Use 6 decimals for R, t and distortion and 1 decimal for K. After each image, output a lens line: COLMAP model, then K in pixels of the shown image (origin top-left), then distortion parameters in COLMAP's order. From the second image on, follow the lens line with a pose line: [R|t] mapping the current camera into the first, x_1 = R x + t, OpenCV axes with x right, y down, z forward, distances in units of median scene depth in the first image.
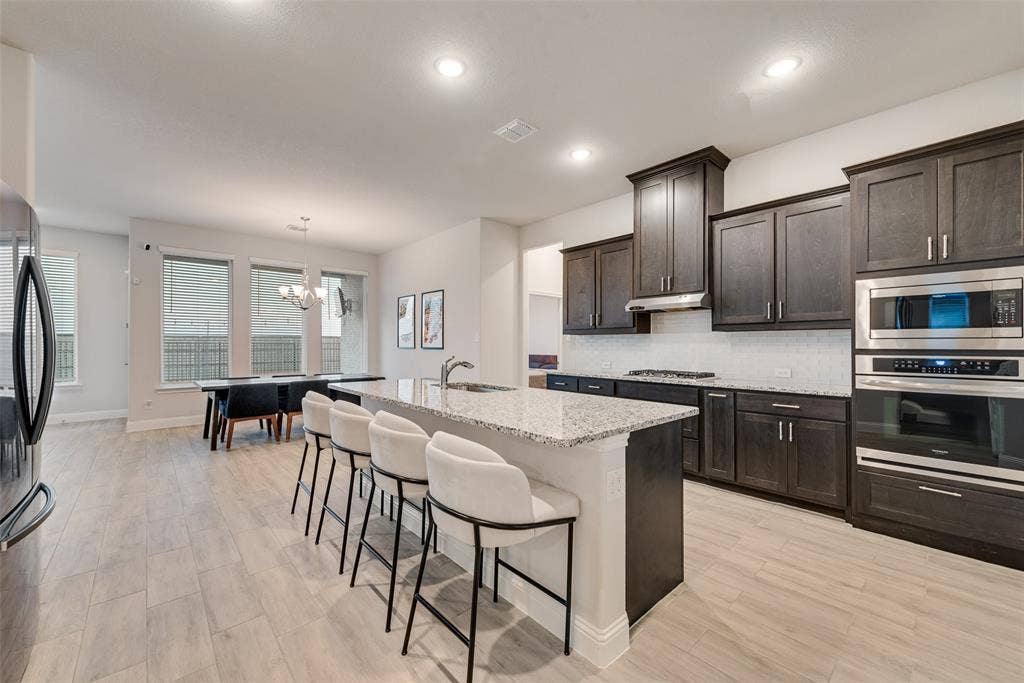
lens RADIAL K [[400.8, 0, 505.0], [0, 400.8, 344.0], [0, 0, 1]] dist [0.007114, -0.000444]
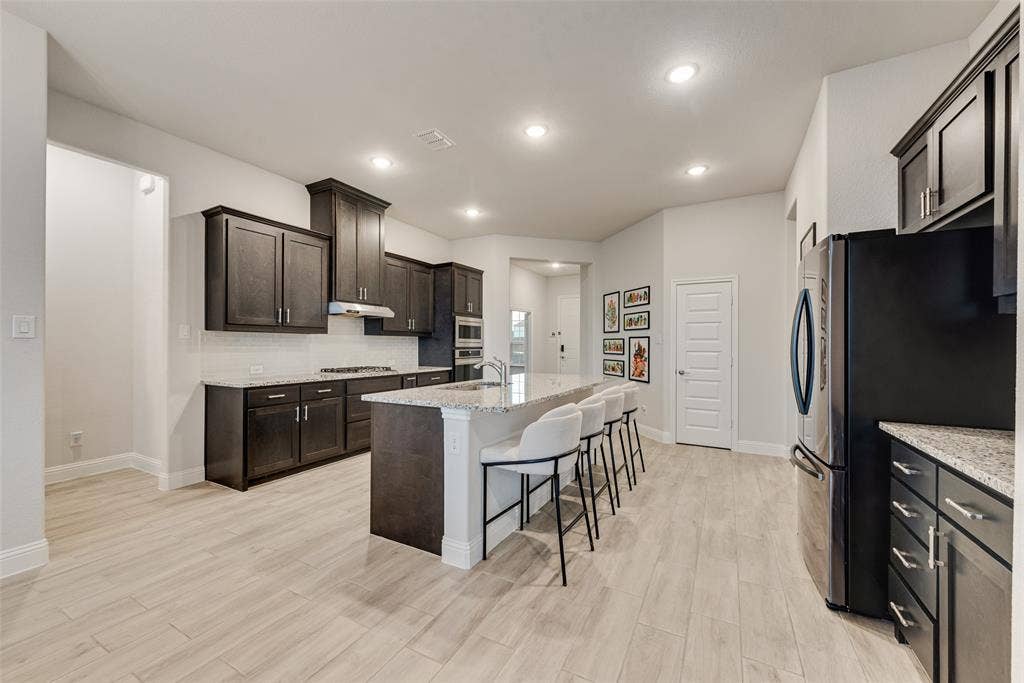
lens RADIAL K [[400.8, 0, 506.0], [0, 400.8, 343.7], [0, 0, 1]] dist [0.007114, -0.000444]
pose [[-0.334074, 0.000098, 0.942547, -1.435046], [-0.003958, 0.999991, -0.001507, -0.004624], [-0.942538, -0.004234, -0.334071, 1.649841]]
